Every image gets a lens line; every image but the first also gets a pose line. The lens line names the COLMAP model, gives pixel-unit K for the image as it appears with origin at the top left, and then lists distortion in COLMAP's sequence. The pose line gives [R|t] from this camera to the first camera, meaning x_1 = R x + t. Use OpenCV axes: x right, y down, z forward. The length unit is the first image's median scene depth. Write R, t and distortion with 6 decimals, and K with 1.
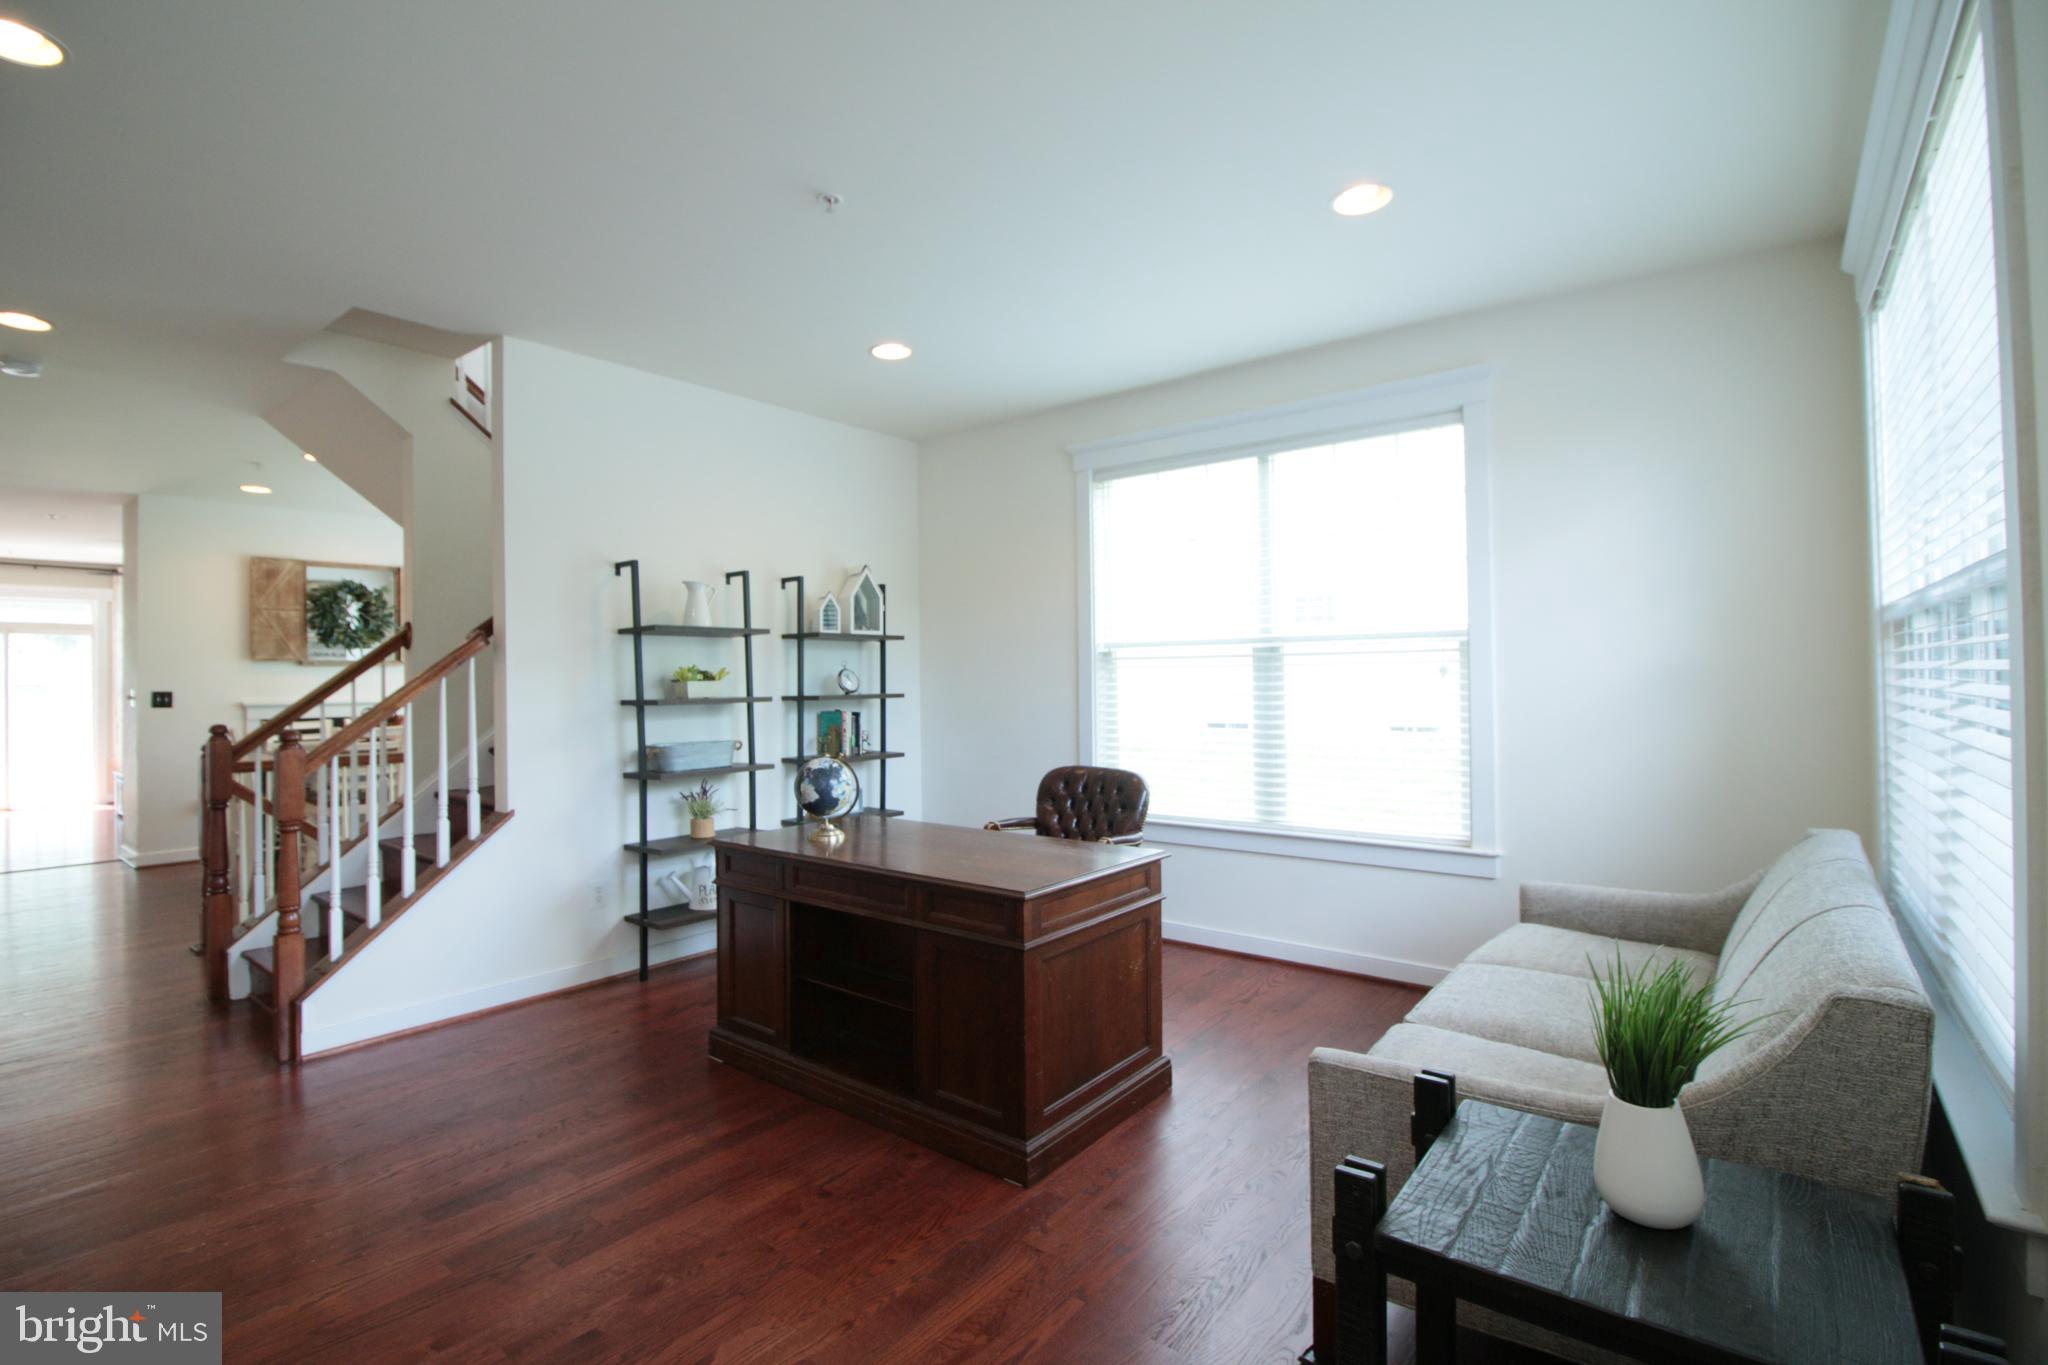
lens RADIAL K [[946.3, 0, 1010.9], [0, 946.3, 669.4], [0, 0, 1]] dist [-0.008027, -0.001764]
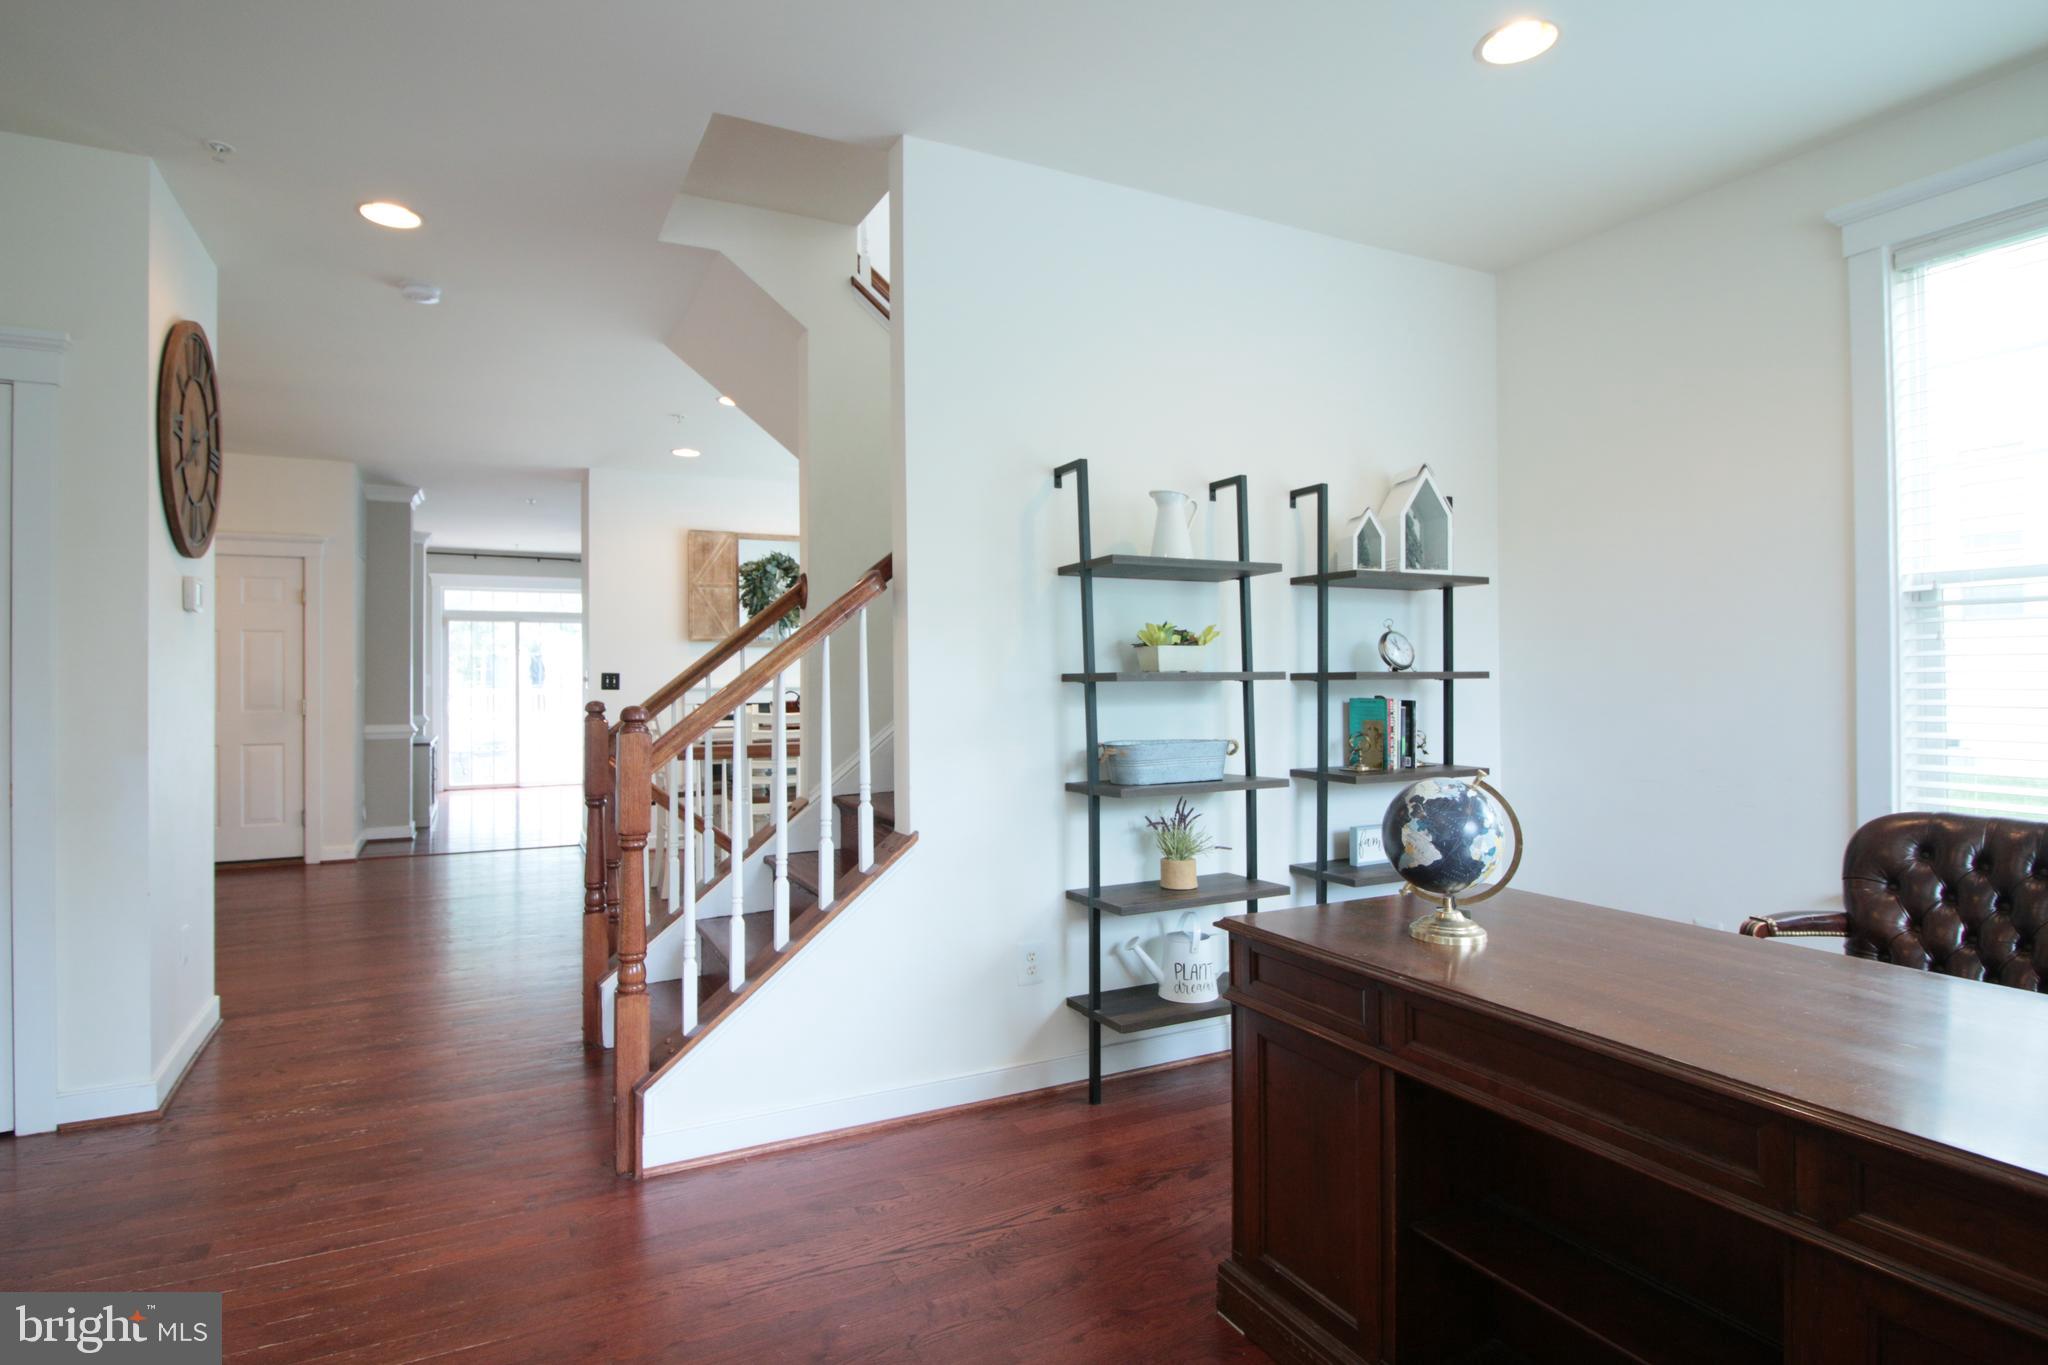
lens RADIAL K [[1035.4, 0, 1019.1], [0, 1035.4, 670.1], [0, 0, 1]] dist [0.011707, -0.013924]
pose [[0.912779, 0.001170, -0.408453, -0.142741], [0.000321, 0.999994, 0.003580, 0.027380], [0.408455, -0.003399, 0.912772, 0.322042]]
